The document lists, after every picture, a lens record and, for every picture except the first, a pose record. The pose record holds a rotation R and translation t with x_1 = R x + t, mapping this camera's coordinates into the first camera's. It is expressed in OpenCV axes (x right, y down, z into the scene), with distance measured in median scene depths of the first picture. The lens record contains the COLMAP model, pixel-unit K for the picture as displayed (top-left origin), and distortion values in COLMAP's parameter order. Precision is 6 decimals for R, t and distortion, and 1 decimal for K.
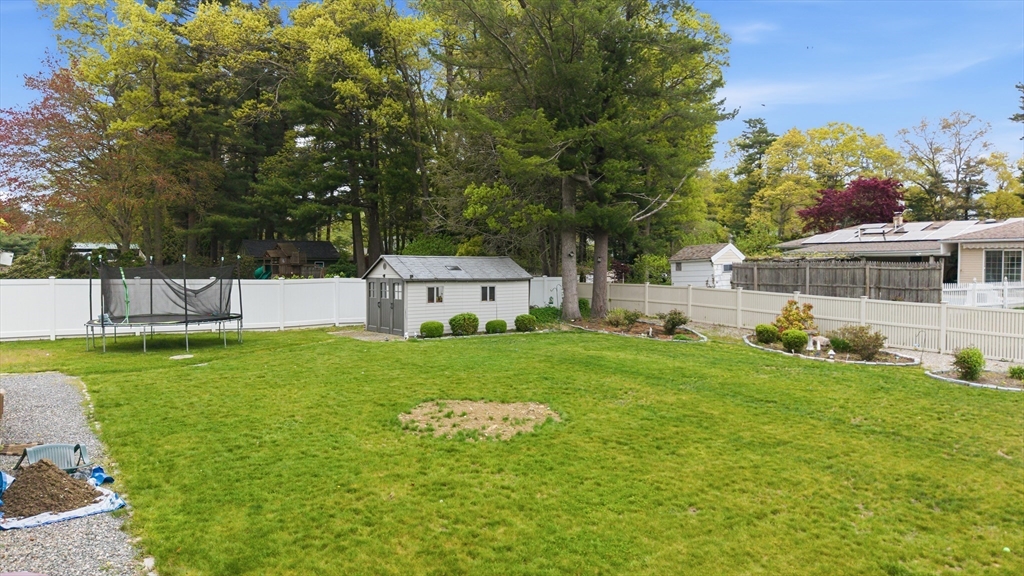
lens RADIAL K [[687.8, 0, 514.2], [0, 687.8, 282.7], [0, 0, 1]] dist [0.007931, -0.006845]
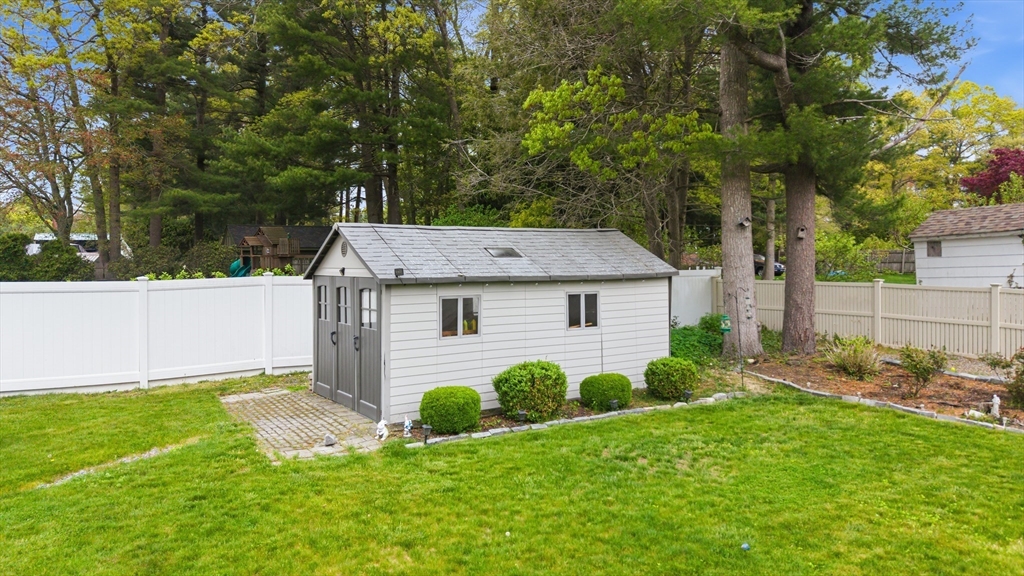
lens RADIAL K [[687.8, 0, 510.7], [0, 687.8, 285.4], [0, 0, 1]] dist [0.007931, -0.006845]
pose [[0.997207, -0.006177, -0.074427, -0.051007], [0.007183, 0.999886, 0.013266, -0.006099], [0.074336, -0.013764, 0.997138, 0.563167]]
